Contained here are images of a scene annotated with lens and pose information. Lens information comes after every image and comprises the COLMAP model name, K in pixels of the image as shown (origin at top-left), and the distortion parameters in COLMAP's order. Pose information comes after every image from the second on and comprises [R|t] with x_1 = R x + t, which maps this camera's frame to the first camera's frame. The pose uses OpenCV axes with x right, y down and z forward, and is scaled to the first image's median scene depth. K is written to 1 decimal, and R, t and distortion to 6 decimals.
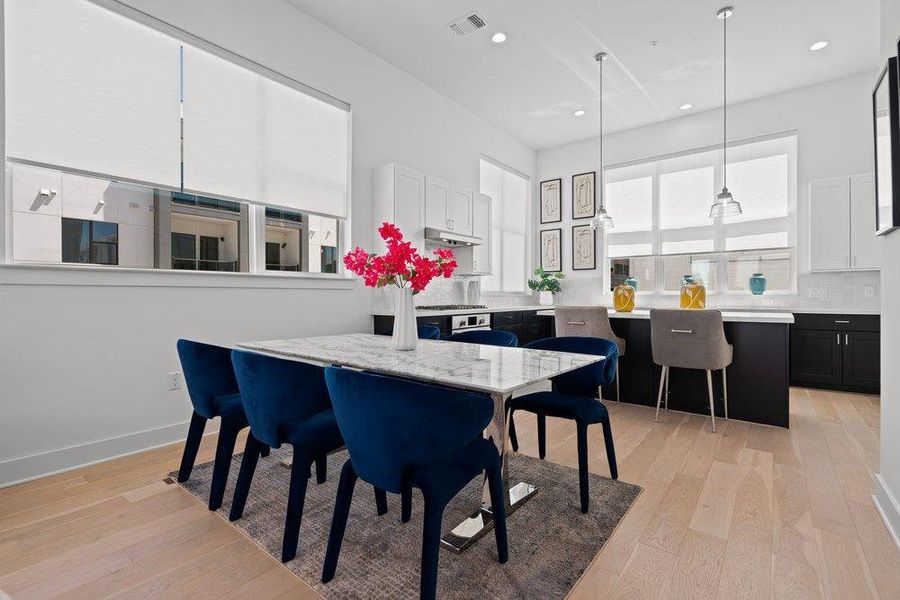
lens RADIAL K [[416.4, 0, 446.1], [0, 416.4, 299.9], [0, 0, 1]] dist [-0.006288, 0.002321]
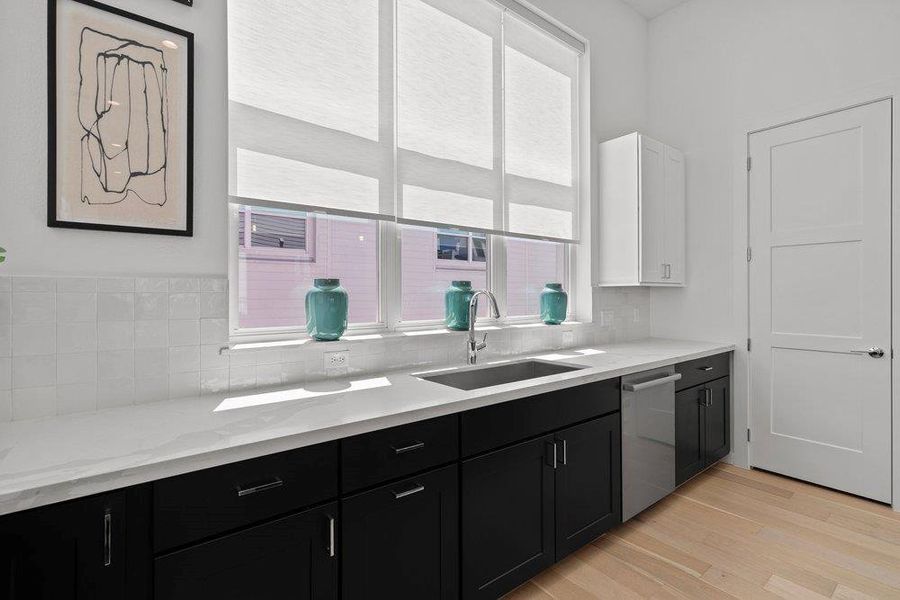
lens RADIAL K [[416.4, 0, 462.2], [0, 416.4, 285.3], [0, 0, 1]] dist [-0.006288, 0.002321]
pose [[0.234641, 0.007015, 0.972057, 0.188680], [-0.007509, 0.999957, -0.005403, -0.051226], [-0.972053, -0.006031, 0.234683, 0.866549]]
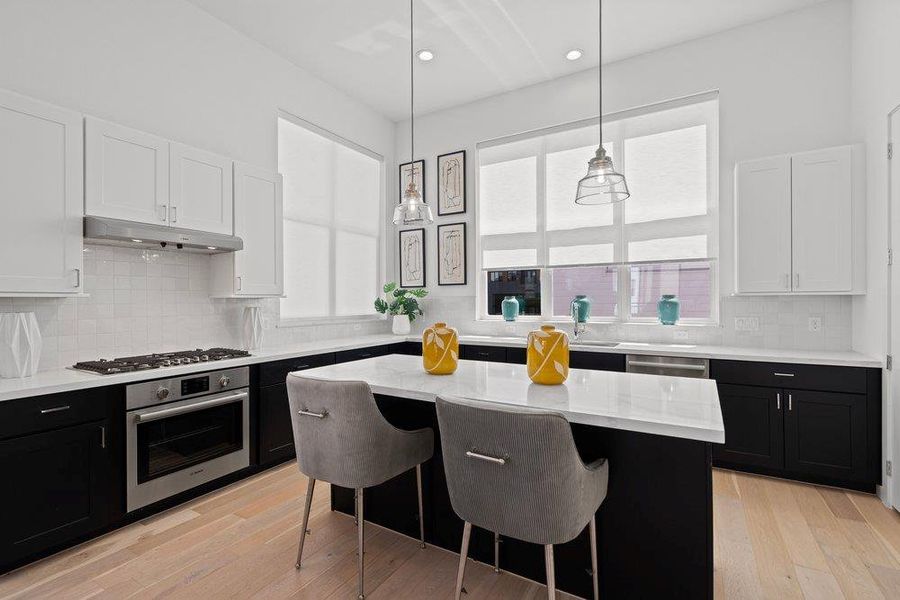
lens RADIAL K [[416.4, 0, 451.3], [0, 416.4, 304.6], [0, 0, 1]] dist [-0.006288, 0.002321]
pose [[0.990165, -0.006145, 0.139768, 0.249711], [0.005794, 0.999979, 0.002913, -0.044861], [-0.139783, -0.002075, 0.990180, 0.307524]]
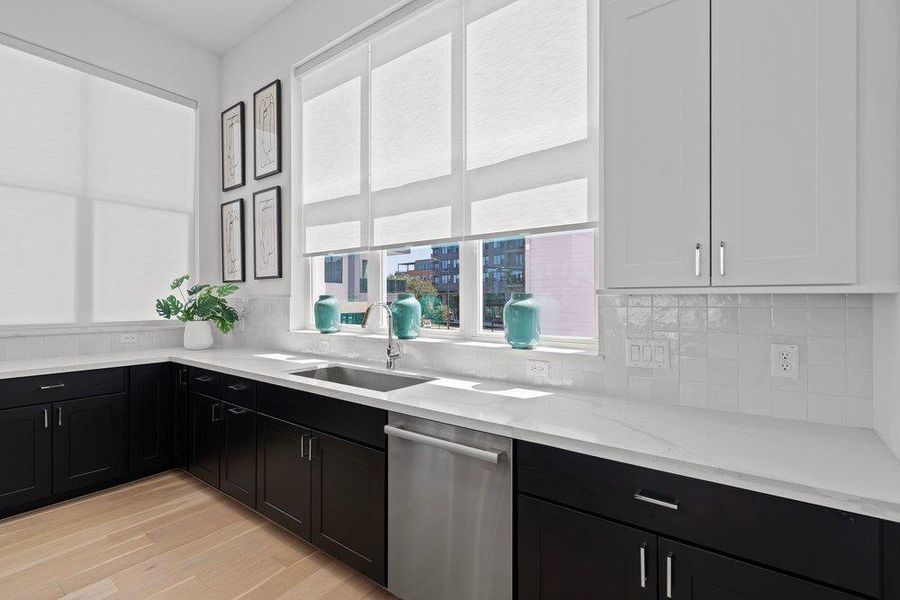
lens RADIAL K [[416.4, 0, 454.8], [0, 416.4, 304.9], [0, 0, 1]] dist [-0.006288, 0.002321]
pose [[0.999844, -0.001804, 0.017585, 0.599767], [0.001663, 0.999966, 0.008080, -0.049214], [-0.017599, -0.008050, 0.999813, 0.542446]]
